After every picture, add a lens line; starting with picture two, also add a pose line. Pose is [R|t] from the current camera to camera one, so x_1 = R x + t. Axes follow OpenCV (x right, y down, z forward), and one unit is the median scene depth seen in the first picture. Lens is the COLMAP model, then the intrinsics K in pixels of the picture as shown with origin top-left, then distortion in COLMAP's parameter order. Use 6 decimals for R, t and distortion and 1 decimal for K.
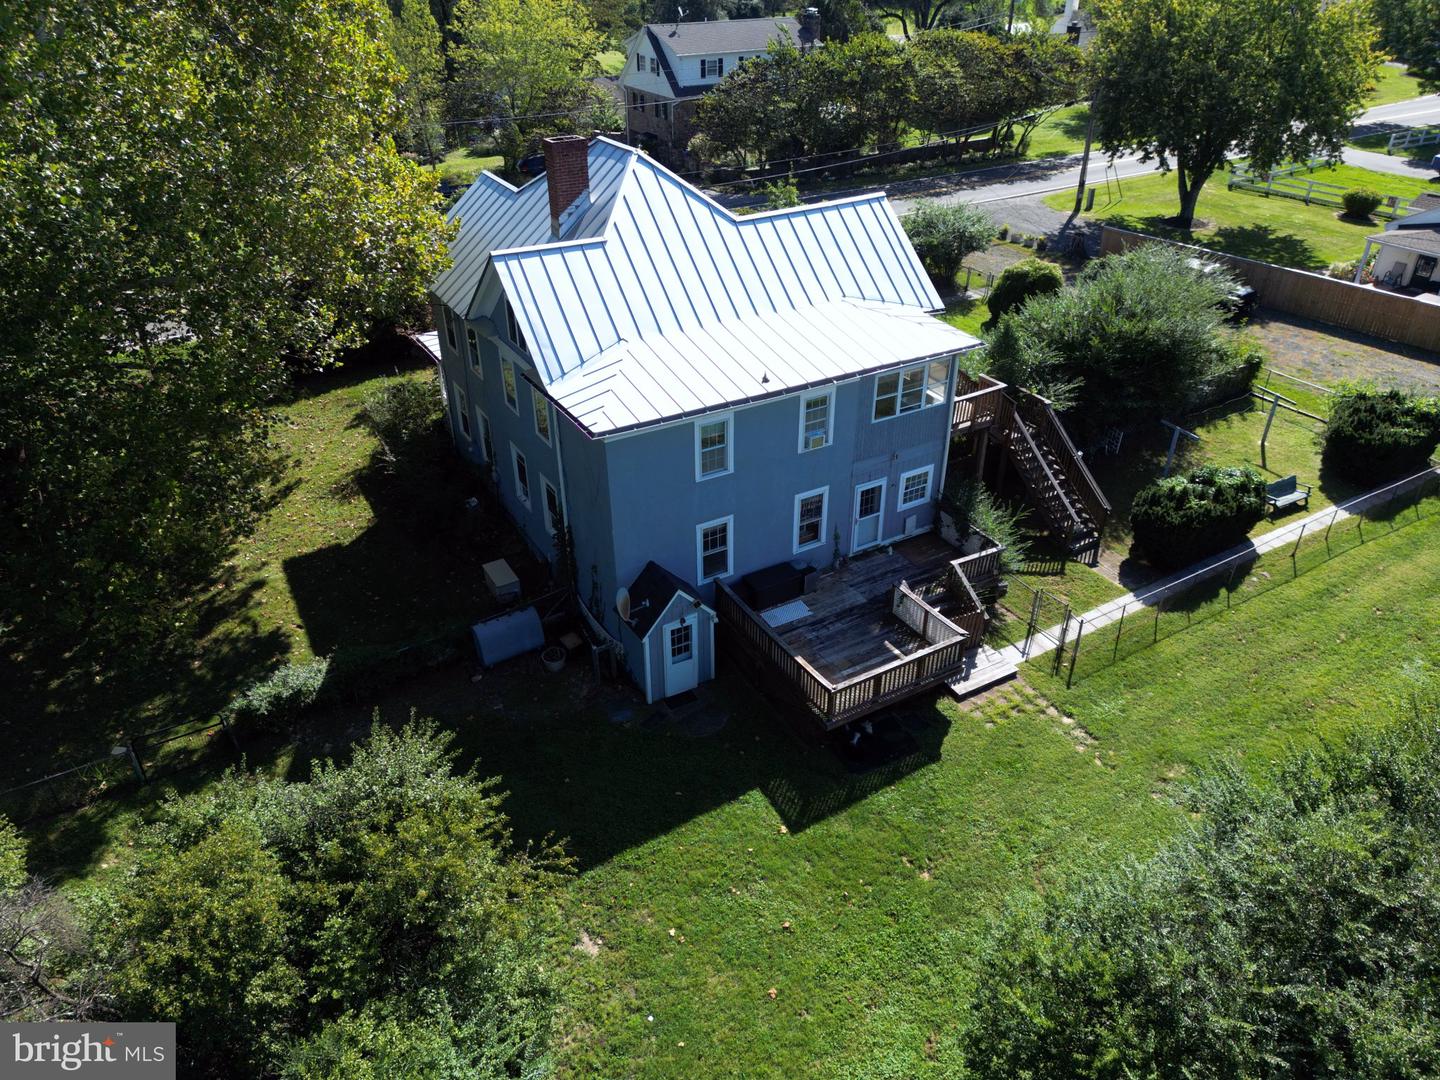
lens RADIAL K [[1000.1, 0, 716.0], [0, 1000.1, 540.6], [0, 0, 1]] dist [0.081564, -0.082050]
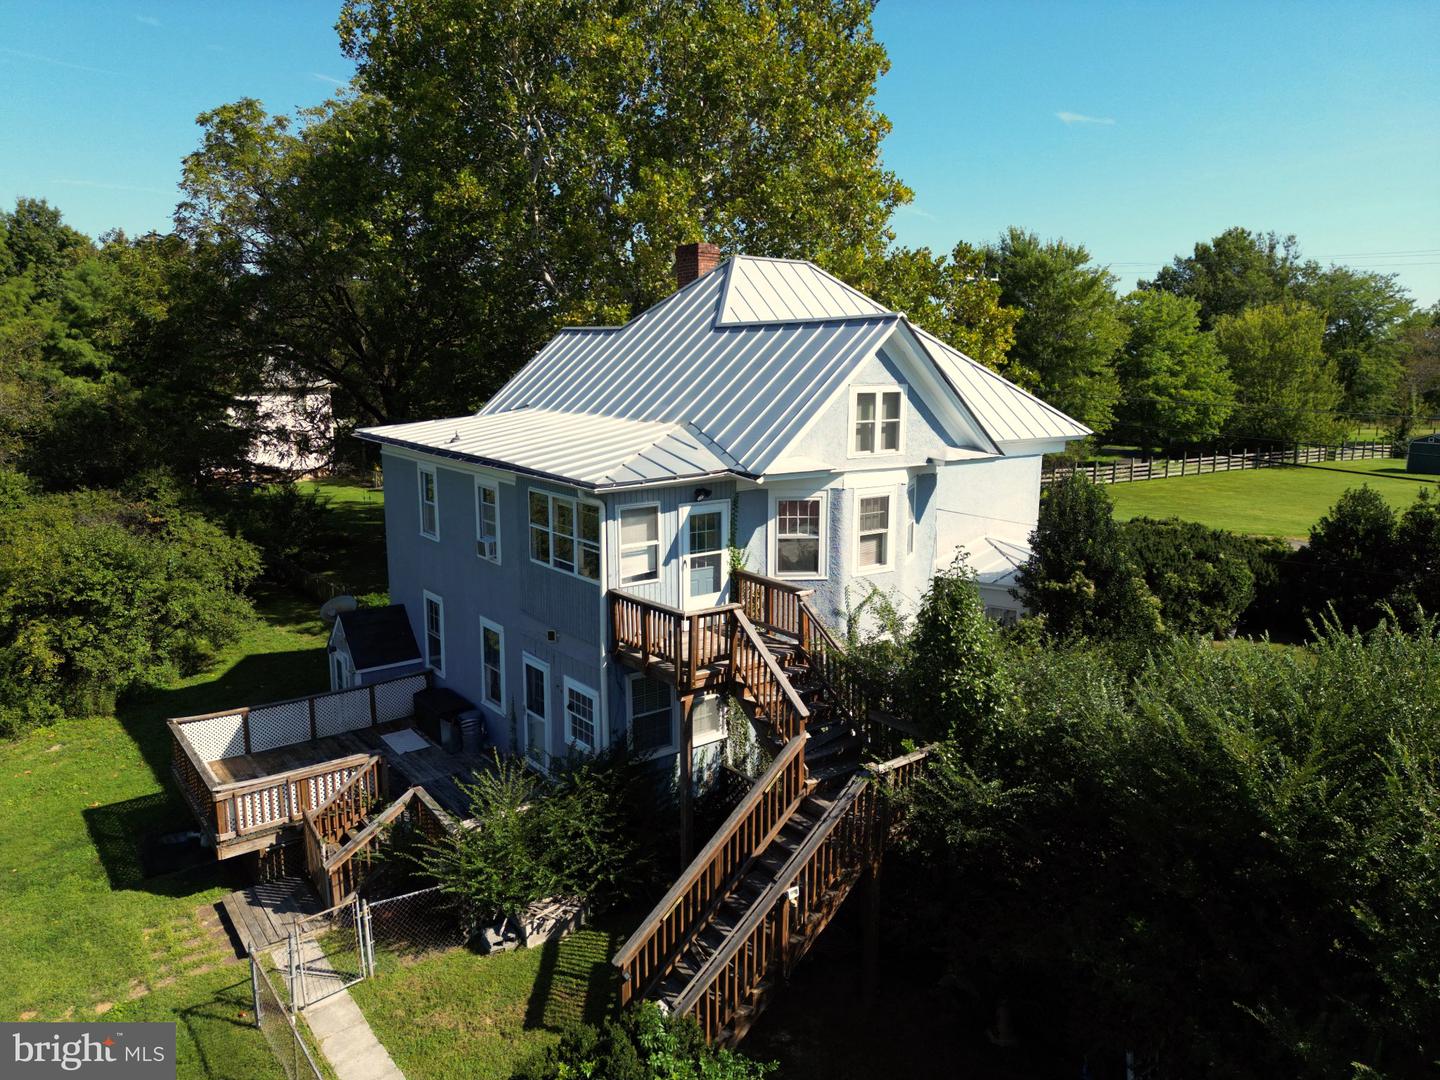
lens RADIAL K [[1000.1, 0, 716.0], [0, 1000.1, 540.6], [0, 0, 1]] dist [0.081564, -0.082050]
pose [[0.115027, 0.187186, -0.975567, 0.807133], [-0.520806, 0.847651, 0.101235, -0.256262], [0.845890, 0.496436, 0.194991, 0.936162]]
